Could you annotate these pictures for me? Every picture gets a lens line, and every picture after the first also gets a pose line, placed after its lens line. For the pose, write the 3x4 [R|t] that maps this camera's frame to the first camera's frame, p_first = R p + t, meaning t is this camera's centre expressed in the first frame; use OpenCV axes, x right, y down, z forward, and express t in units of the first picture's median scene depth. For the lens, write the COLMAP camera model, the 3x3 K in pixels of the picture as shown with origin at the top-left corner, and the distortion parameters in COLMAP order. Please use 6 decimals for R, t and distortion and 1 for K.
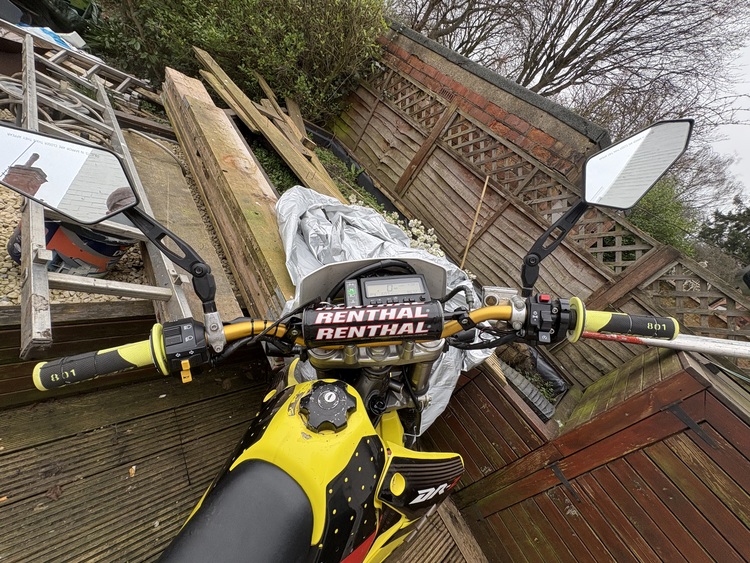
lens RADIAL K [[299.6, 0, 376.4], [0, 299.6, 280.8], [0, 0, 1]] dist [0.002117, -0.000239]
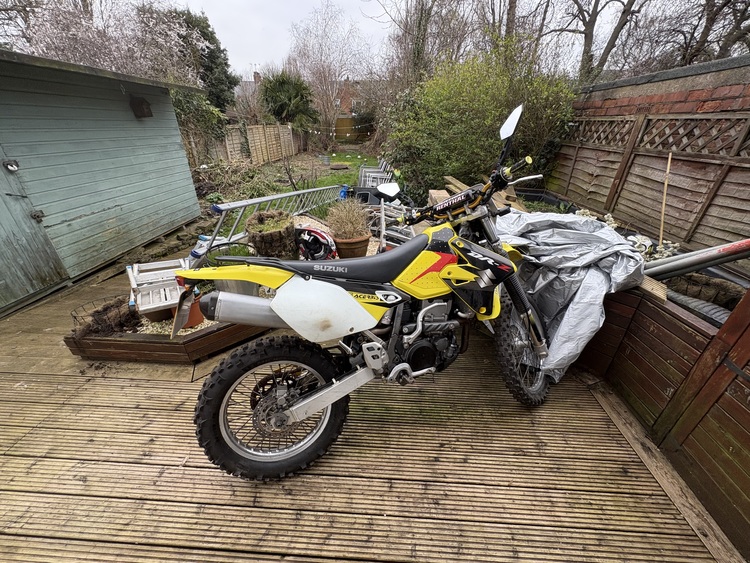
lens RADIAL K [[299.6, 0, 374.6], [0, 299.6, 282.2], [0, 0, 1]] dist [0.002117, -0.000239]
pose [[0.660181, -0.188082, -0.727177, 0.288195], [-0.045936, 0.956219, -0.289026, 0.343704], [0.749701, 0.224213, 0.622638, -0.262869]]
